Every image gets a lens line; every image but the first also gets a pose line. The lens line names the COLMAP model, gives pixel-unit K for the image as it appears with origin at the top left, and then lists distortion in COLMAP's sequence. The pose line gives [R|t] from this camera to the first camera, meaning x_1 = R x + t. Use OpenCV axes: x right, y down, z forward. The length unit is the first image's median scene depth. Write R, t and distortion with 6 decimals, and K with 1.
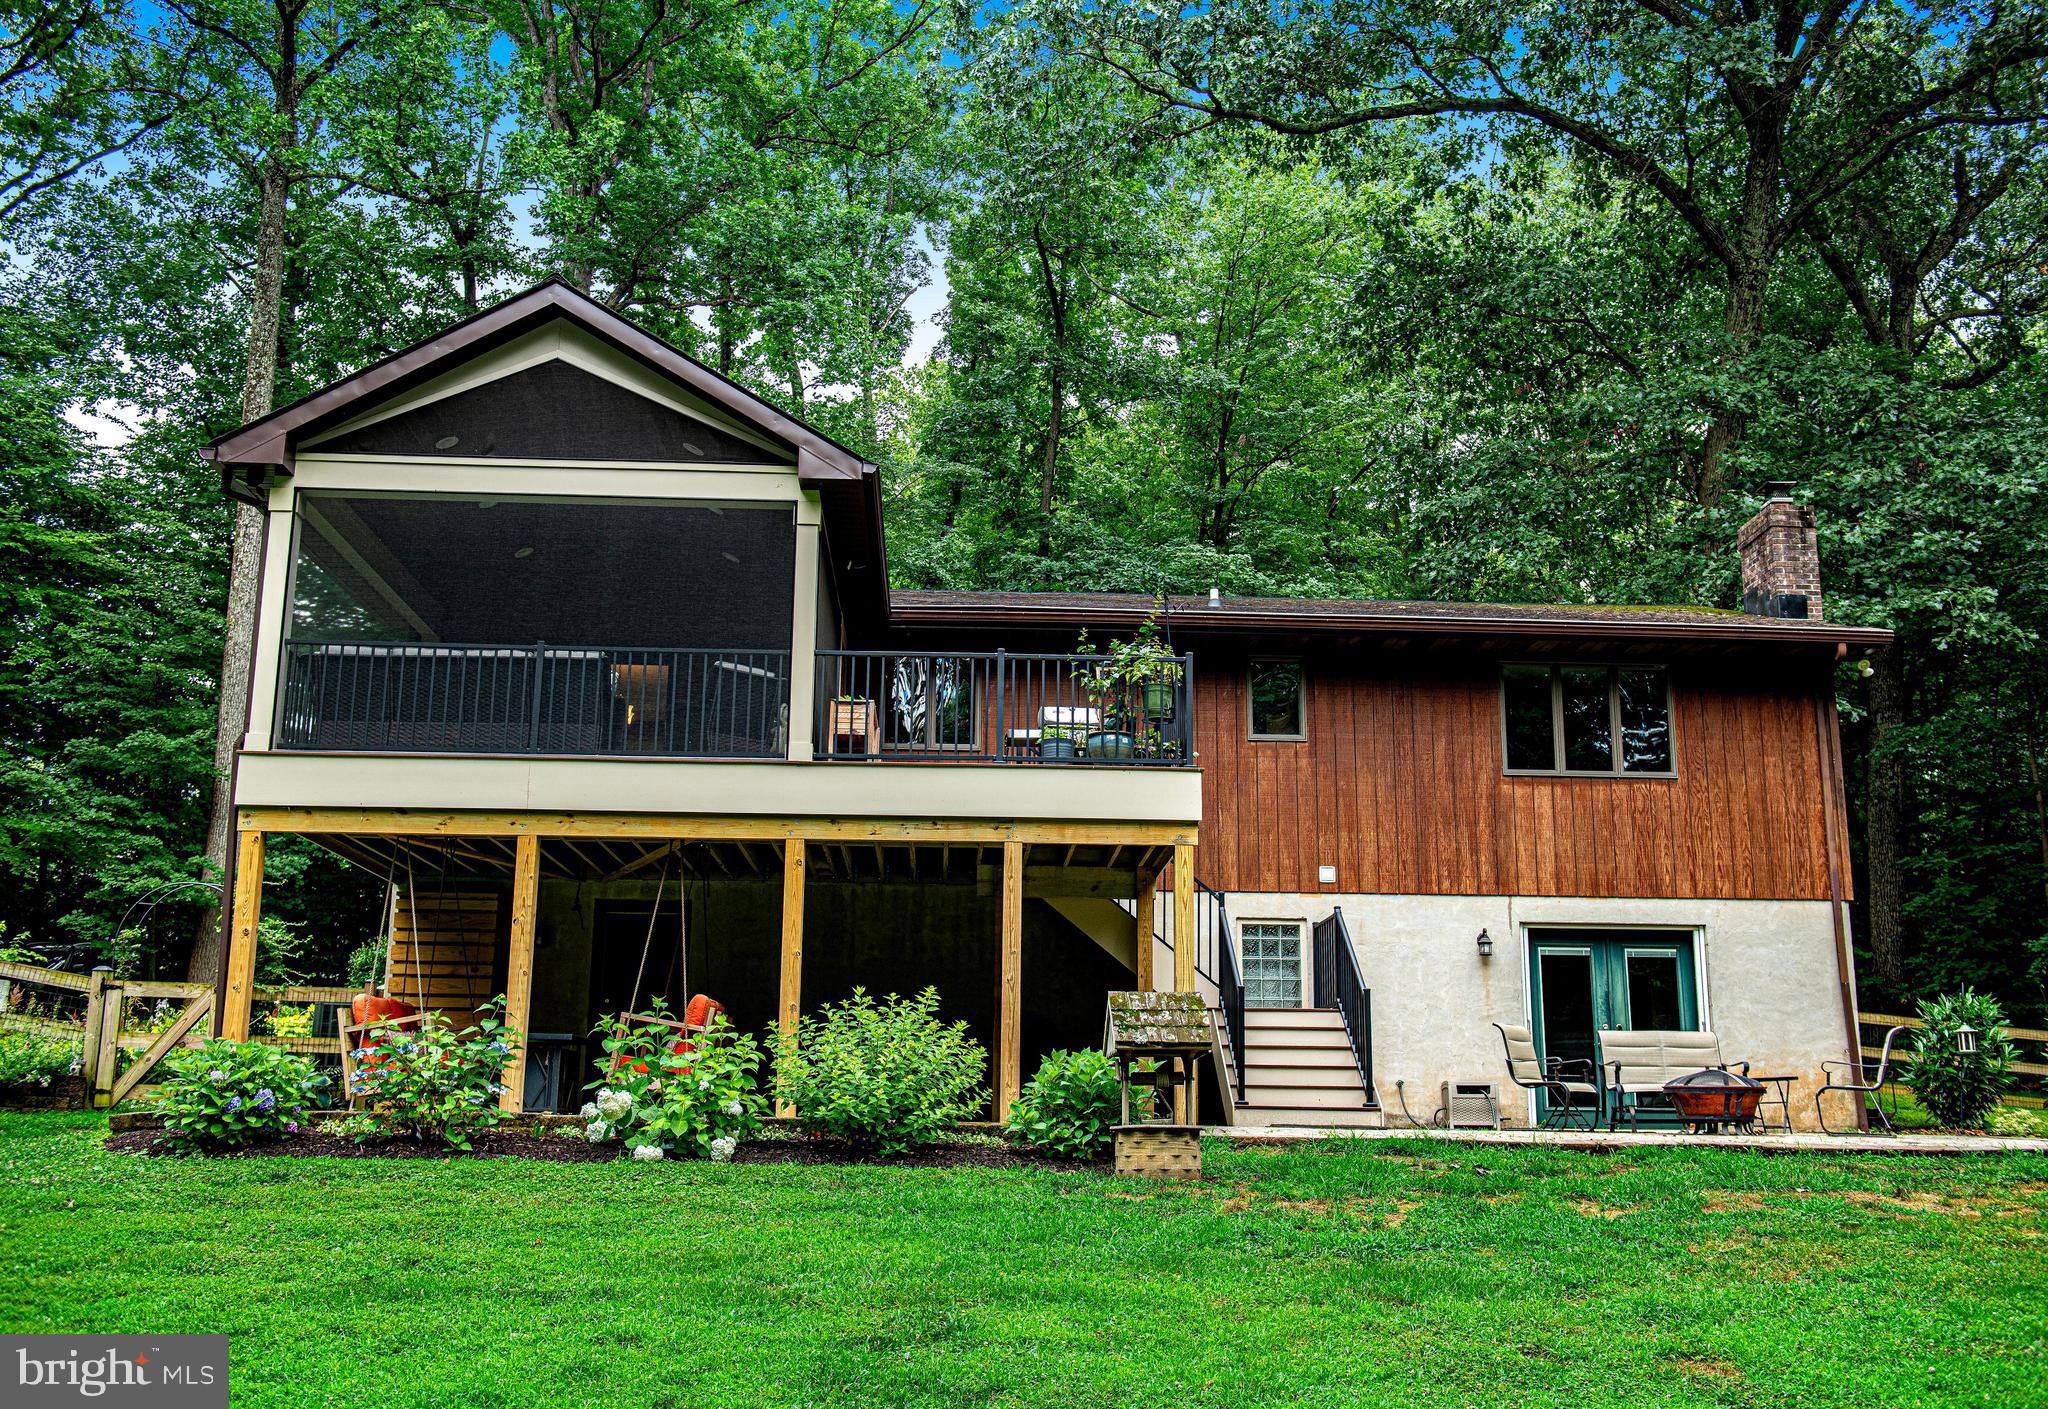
lens RADIAL K [[1992.5, 0, 1058.8], [0, 1992.5, 699.8], [0, 0, 1]] dist [0.012213, 0.007963]
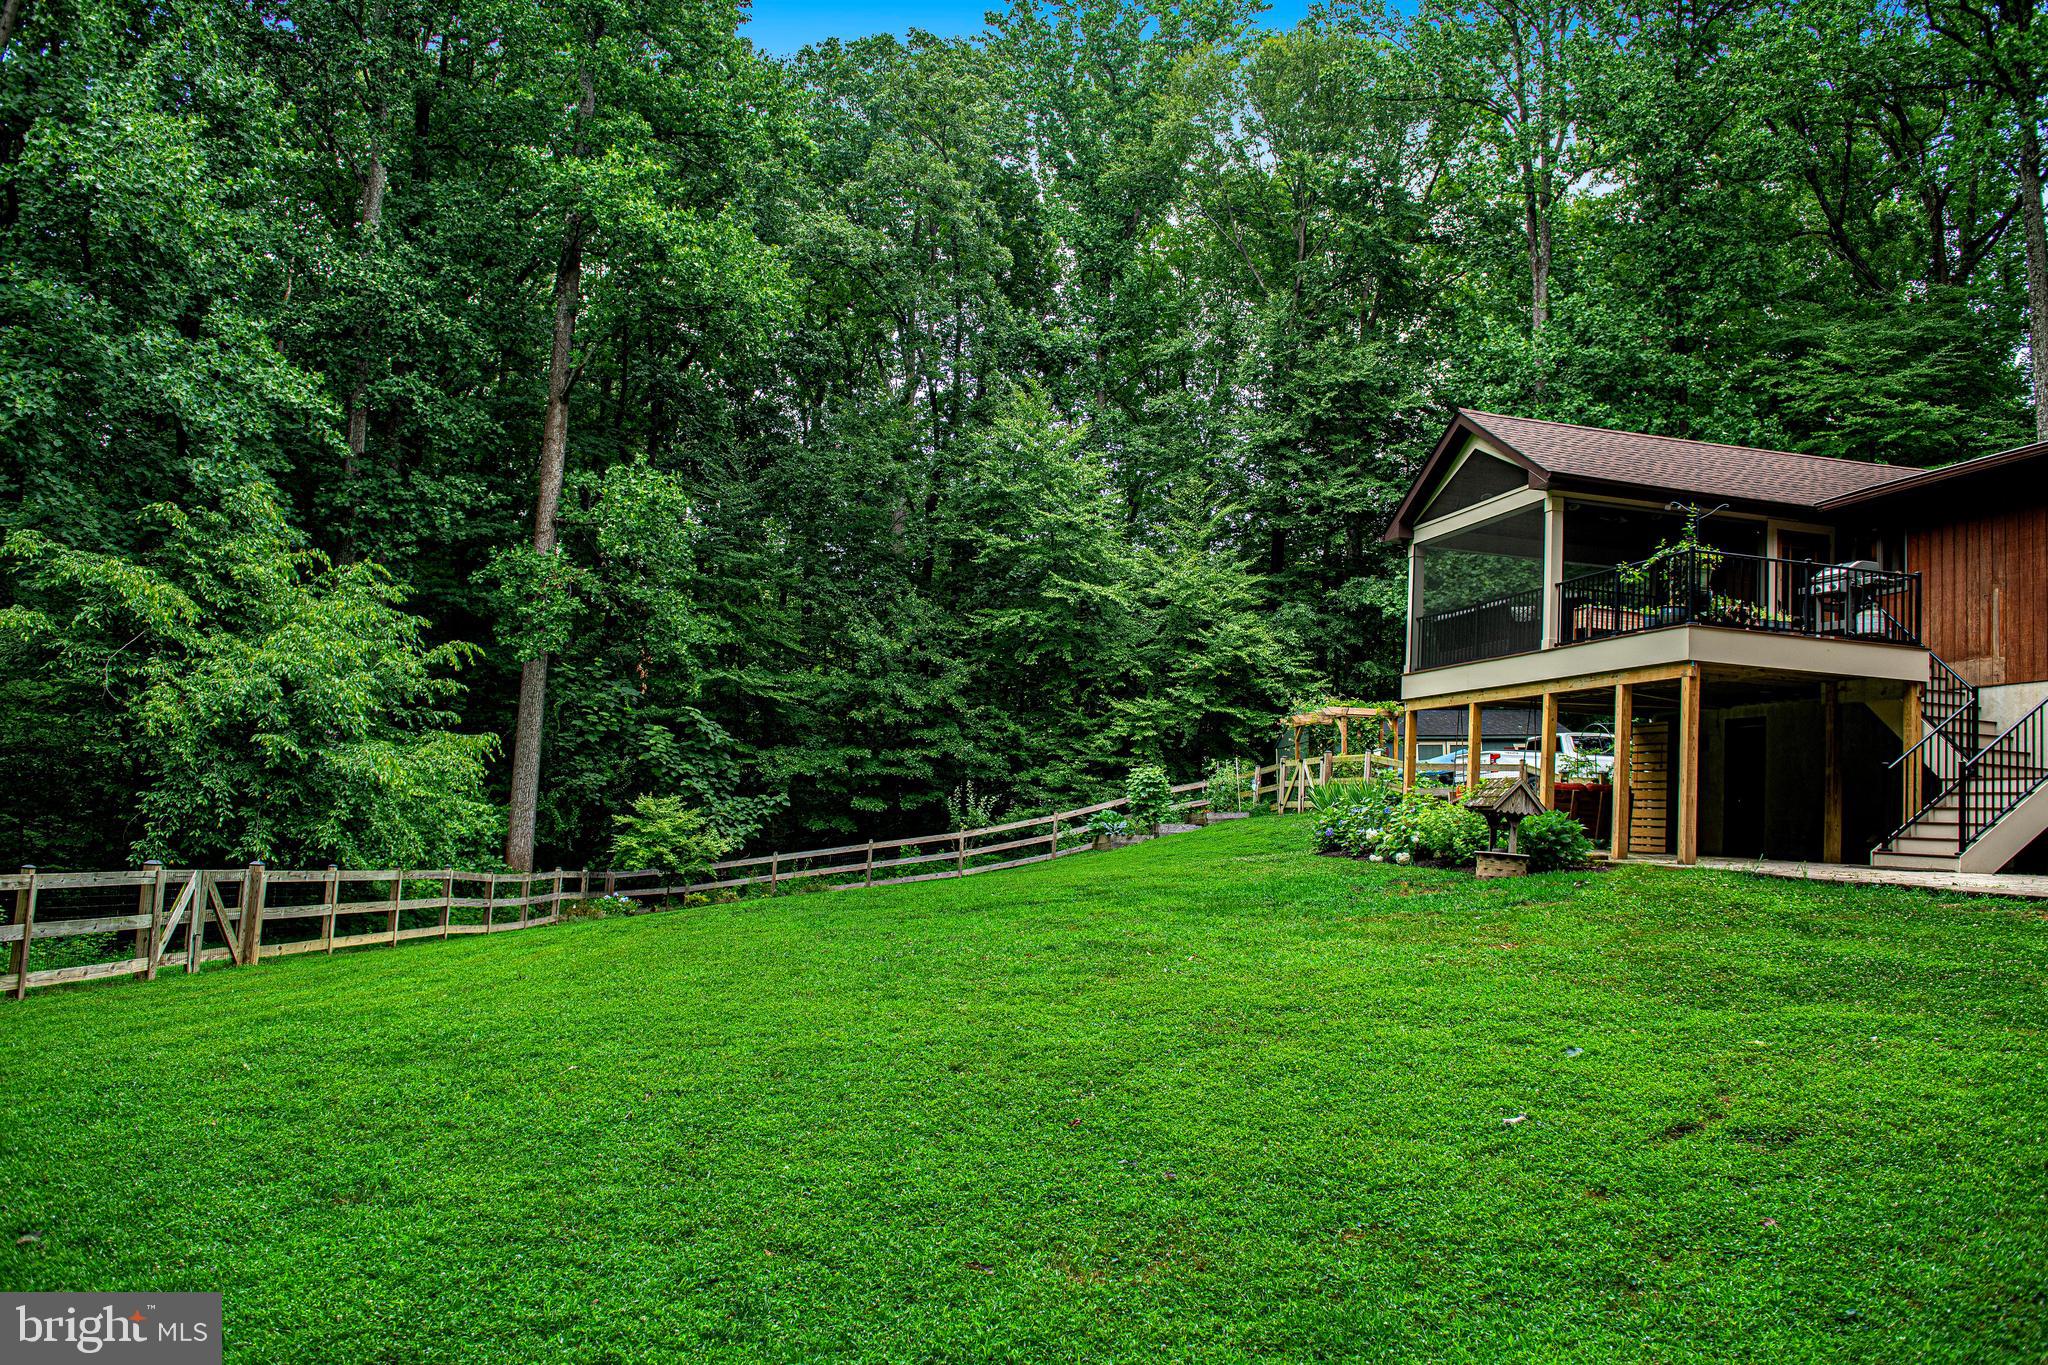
lens RADIAL K [[1518.0, 0, 1024.0], [0, 1518.0, 682.5], [0, 0, 1]] dist [-0.044541, -0.002148]
pose [[0.160174, -0.085170, -0.983408, 0.844903], [0.165933, 0.984416, -0.058231, 0.046540], [0.973042, -0.153852, 0.171810, 0.243782]]
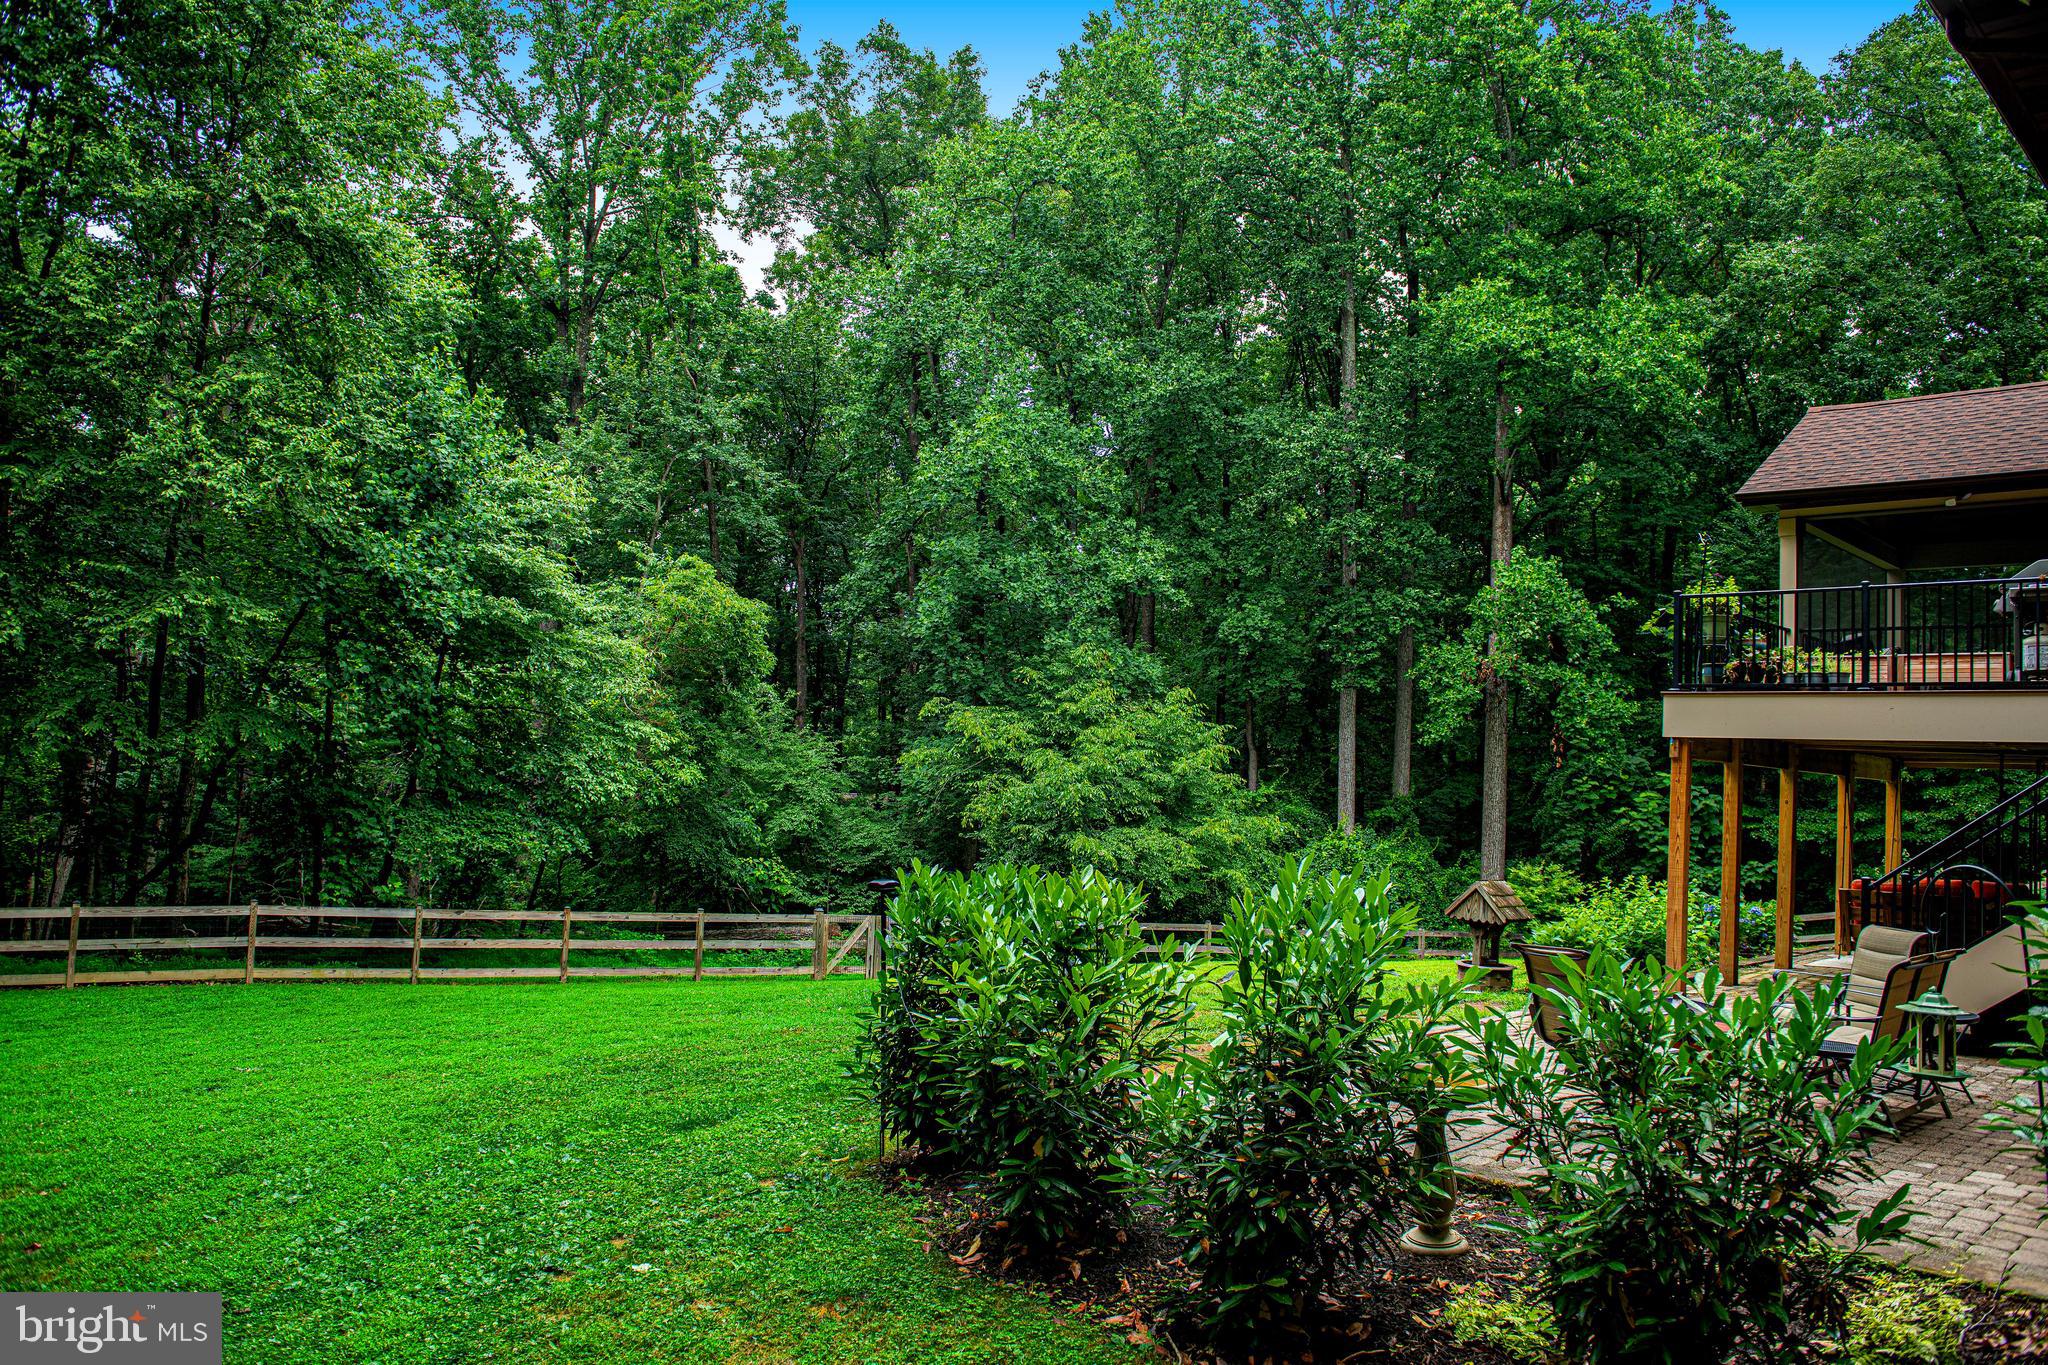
lens RADIAL K [[1457.3, 0, 1024.6], [0, 1457.3, 674.6], [0, 0, 1]] dist [-0.045331, -0.002717]
pose [[-0.747370, -0.090128, -0.658267, 0.711606], [0.095576, 0.965868, -0.240757, 0.150318], [0.657498, -0.242849, -0.713247, 1.054017]]
